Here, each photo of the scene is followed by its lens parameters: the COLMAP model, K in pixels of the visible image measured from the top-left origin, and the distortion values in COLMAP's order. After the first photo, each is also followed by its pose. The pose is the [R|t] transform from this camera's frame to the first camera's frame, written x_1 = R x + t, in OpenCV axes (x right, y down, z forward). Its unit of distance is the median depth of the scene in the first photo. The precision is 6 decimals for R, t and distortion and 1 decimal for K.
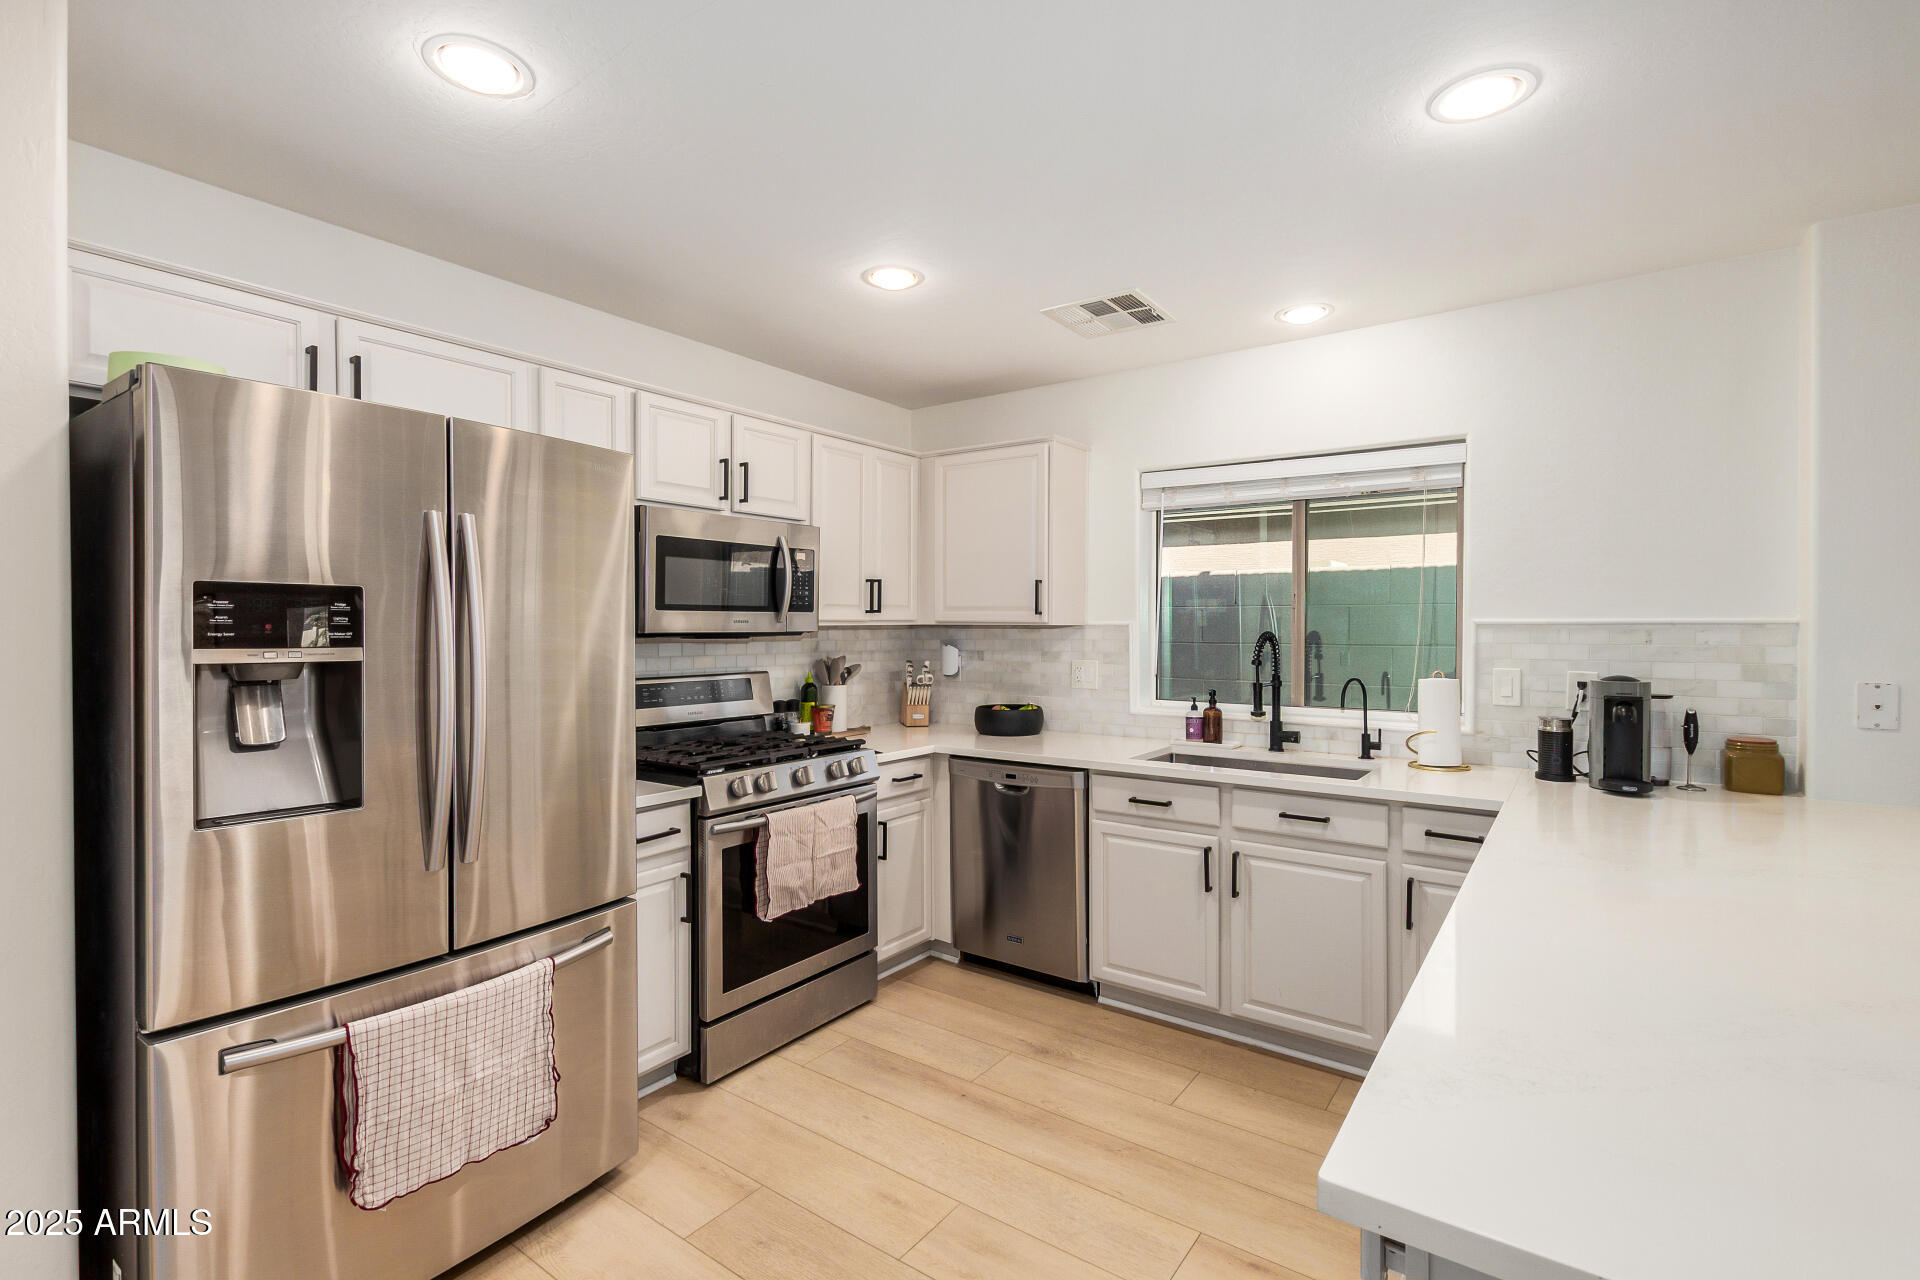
lens RADIAL K [[881.0, 0, 962.7], [0, 881.0, 631.6], [0, 0, 1]] dist [0.004207, -0.001784]
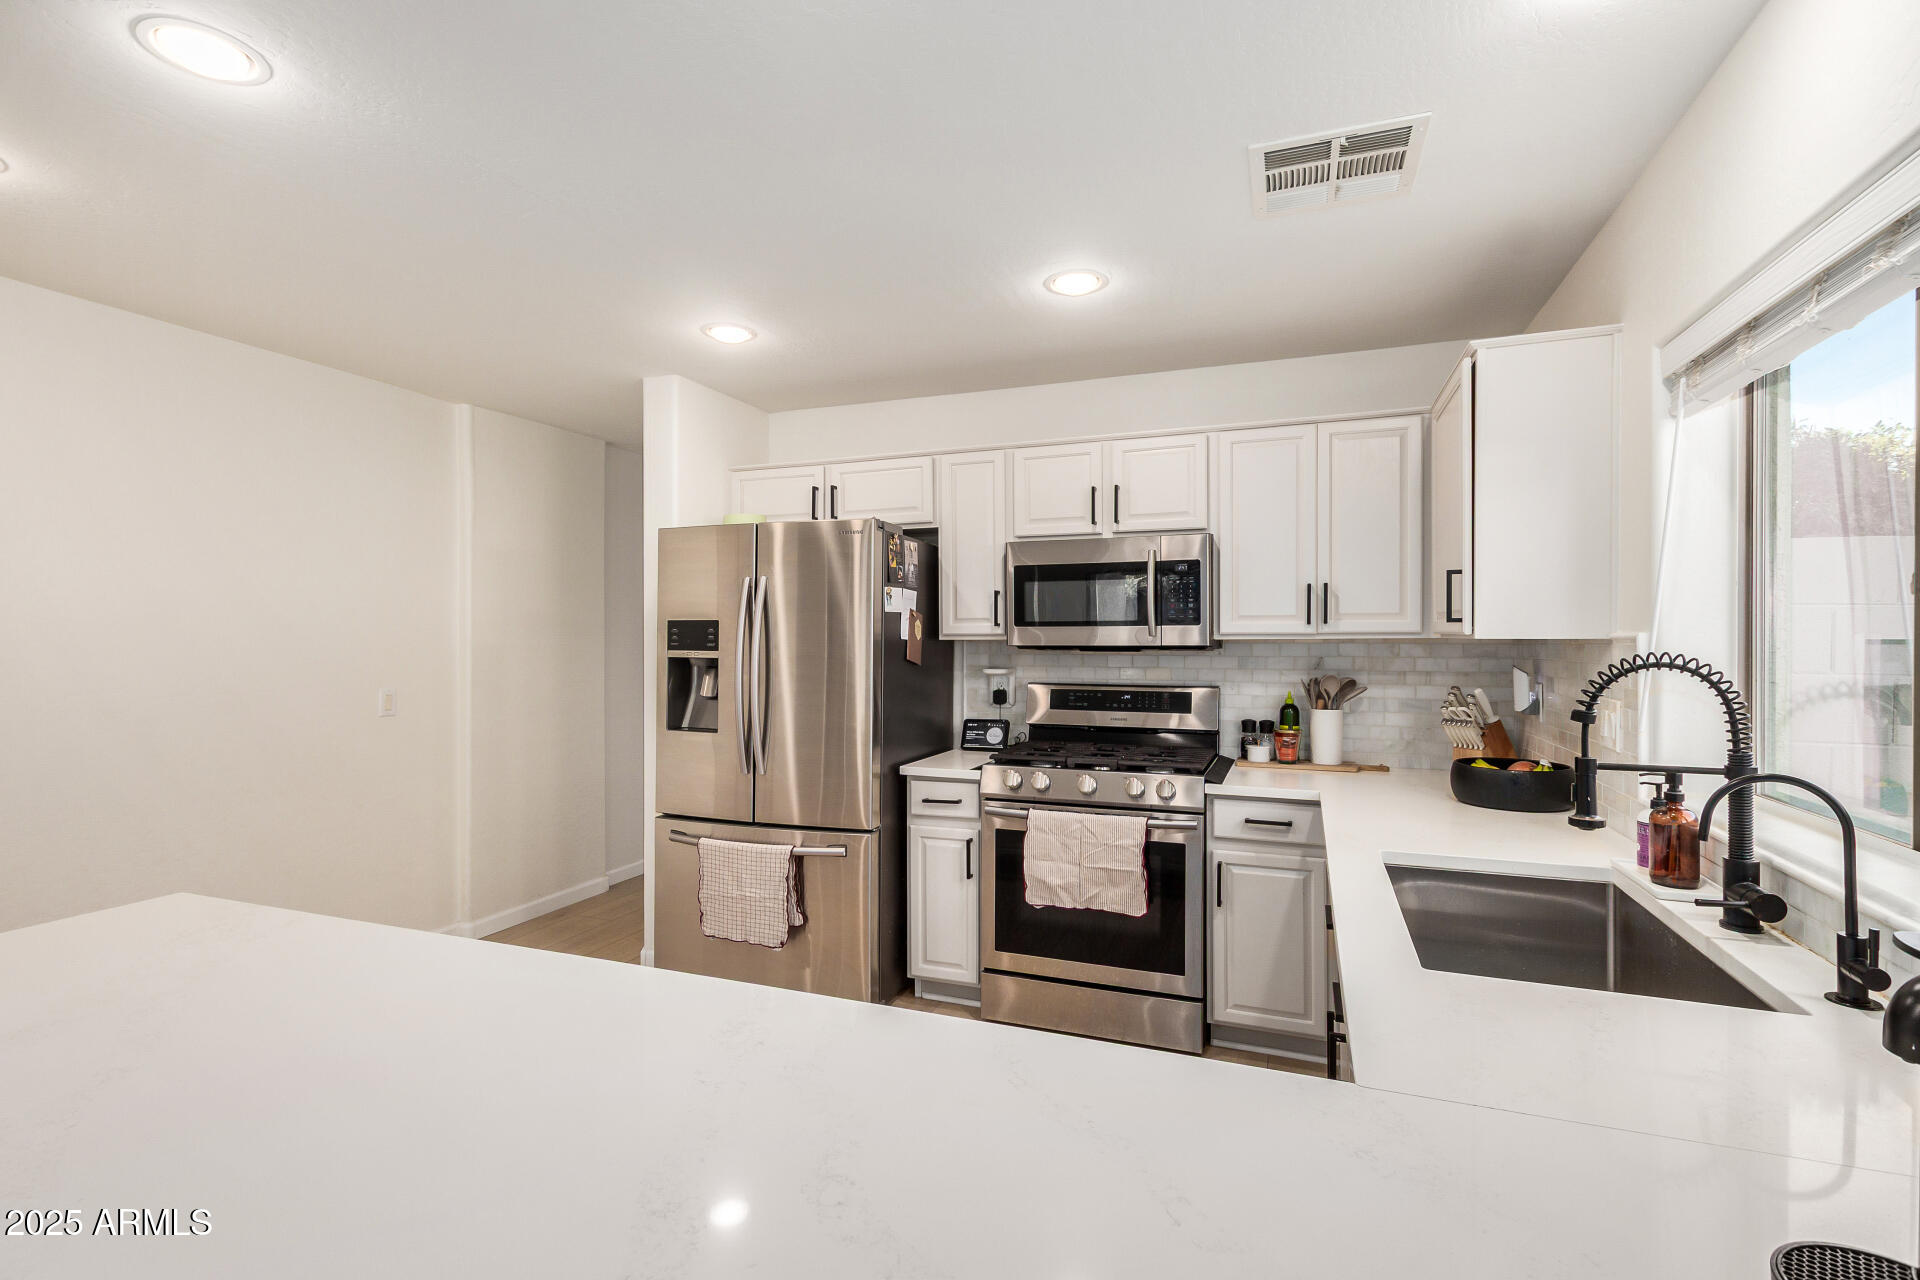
lens RADIAL K [[881.0, 0, 963.3], [0, 881.0, 641.7], [0, 0, 1]] dist [0.004207, -0.001784]
pose [[0.256267, 0.002840, -0.966602, 0.768860], [-0.005070, 0.999986, 0.001594, -0.005143], [0.966593, 0.004492, 0.256278, 0.584171]]
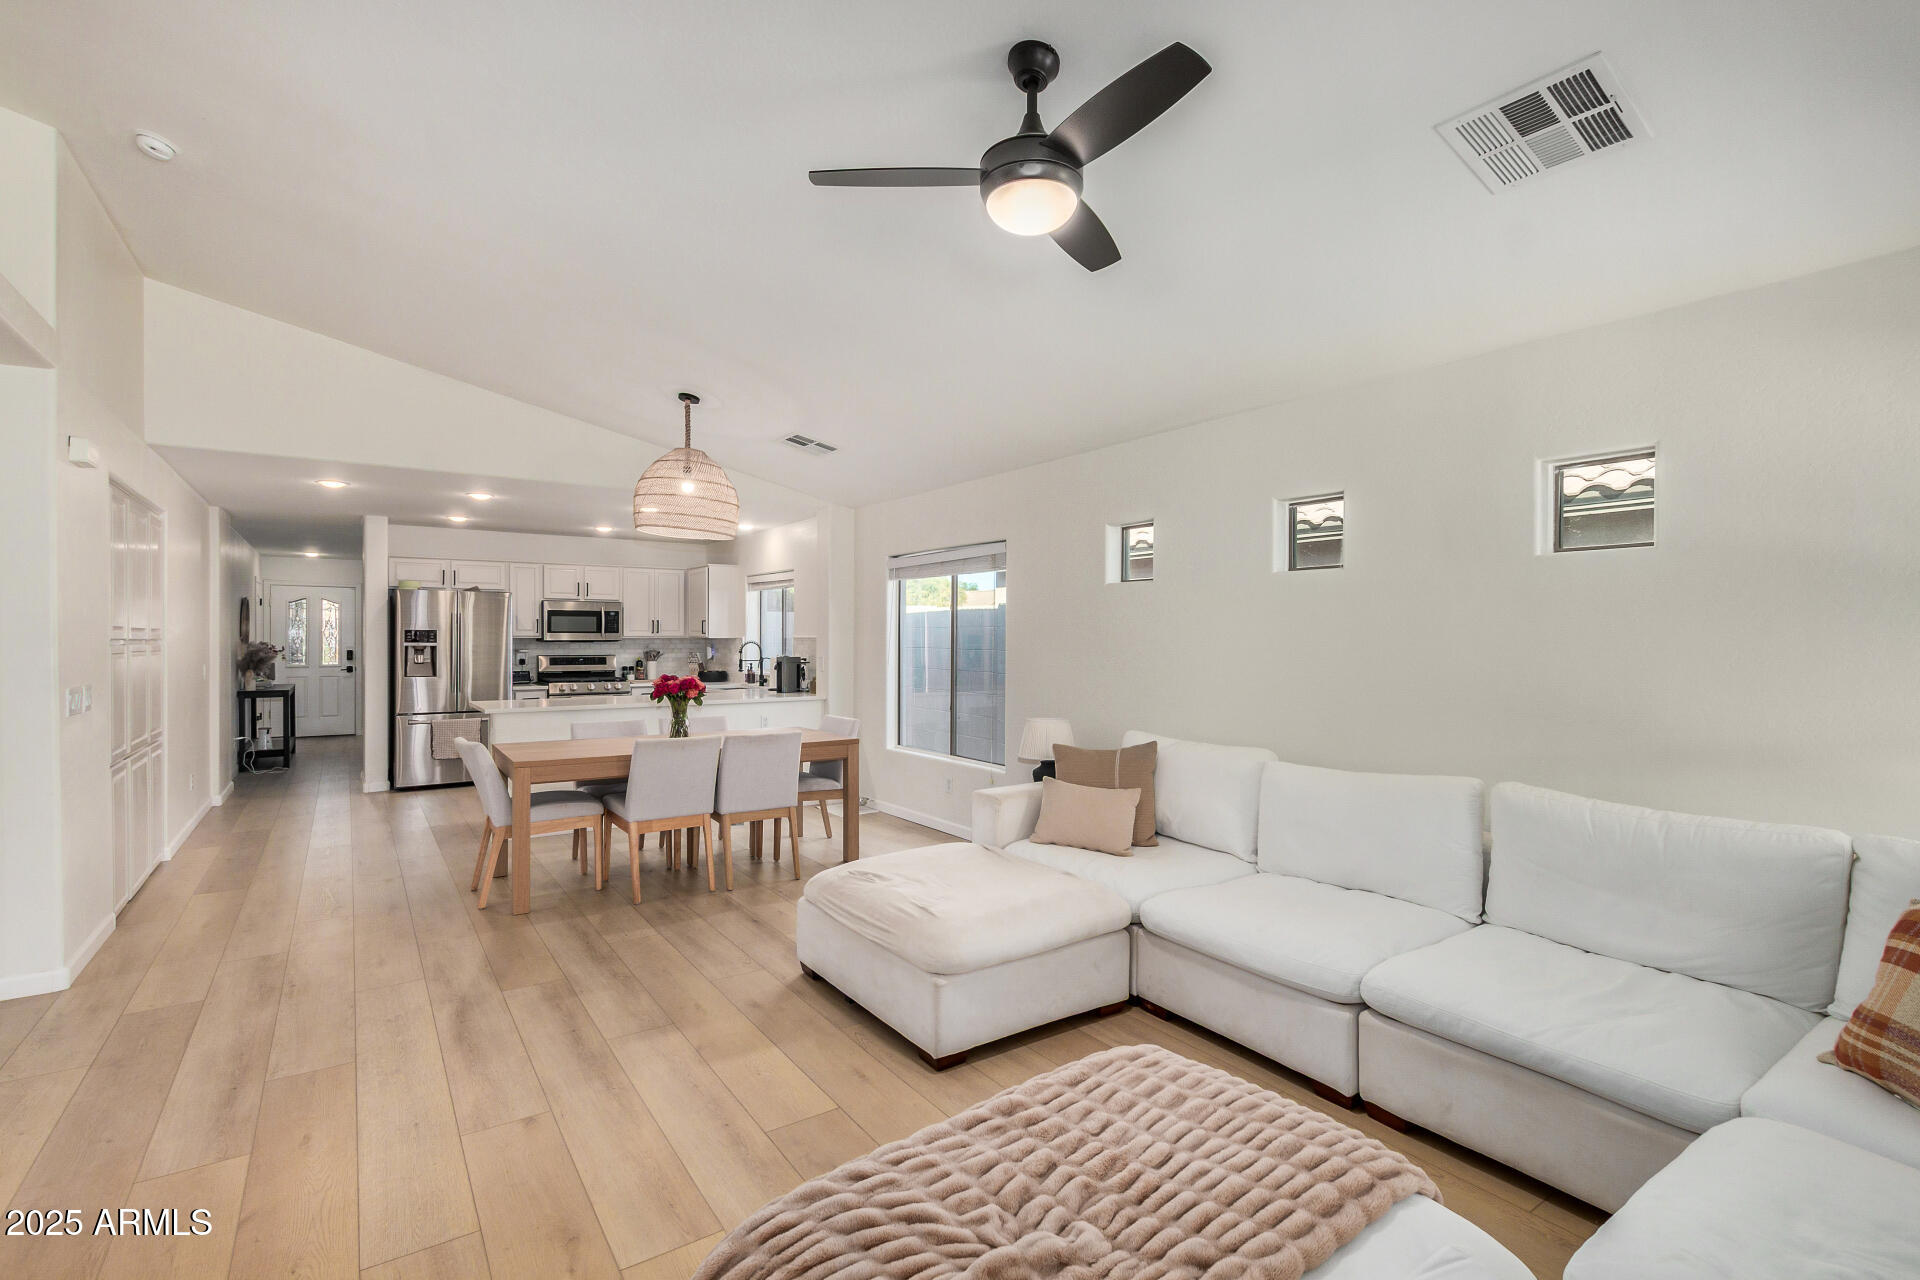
lens RADIAL K [[881.0, 0, 961.3], [0, 881.0, 639.6], [0, 0, 1]] dist [0.004207, -0.001784]
pose [[0.942705, 0.002484, -0.333617, 2.027539], [-0.003152, 0.999994, -0.001461, -0.001245], [0.333612, 0.002429, 0.942707, -1.441936]]
